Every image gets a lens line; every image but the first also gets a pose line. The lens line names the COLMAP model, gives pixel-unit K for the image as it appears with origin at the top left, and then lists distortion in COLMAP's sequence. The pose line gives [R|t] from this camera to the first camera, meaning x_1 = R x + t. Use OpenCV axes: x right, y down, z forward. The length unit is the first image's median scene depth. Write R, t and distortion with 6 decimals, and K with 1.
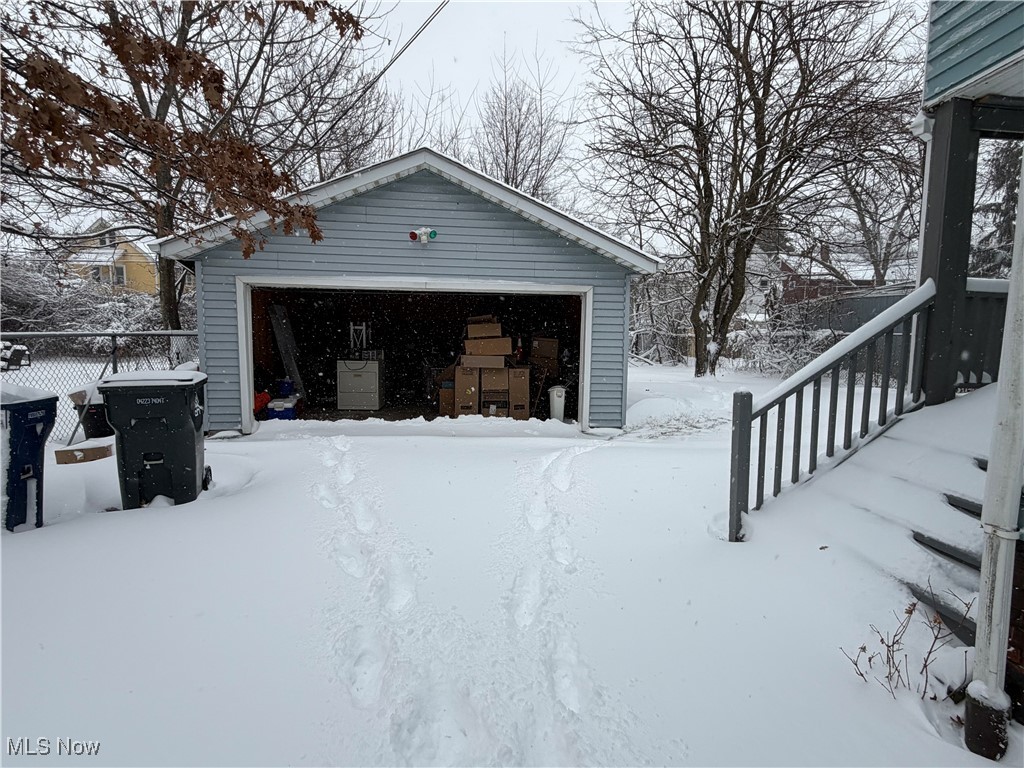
lens RADIAL K [[529.0, 0, 512.6], [0, 529.0, 381.7], [0, 0, 1]] dist [0.002651, 0.000244]
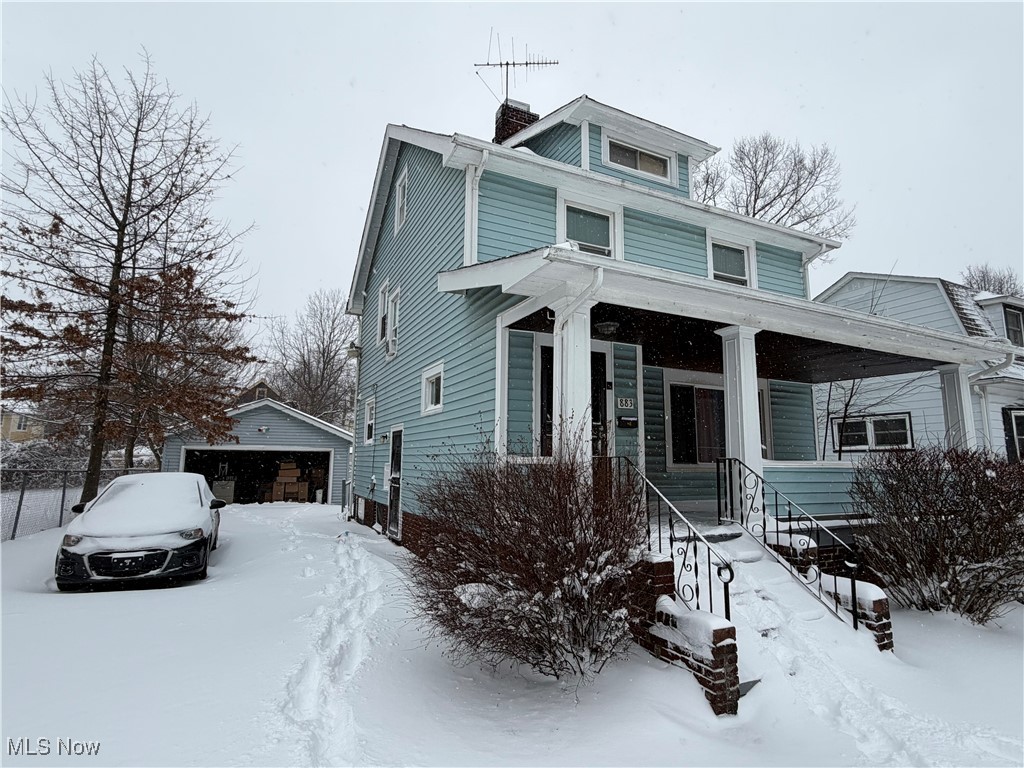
lens RADIAL K [[529.0, 0, 513.0], [0, 529.0, 384.4], [0, 0, 1]] dist [0.002651, 0.000244]
pose [[0.951655, 0.035482, 0.305112, 0.172506], [0.039194, 0.971160, -0.235184, 0.147271], [-0.304658, 0.235773, 0.922819, -1.615122]]
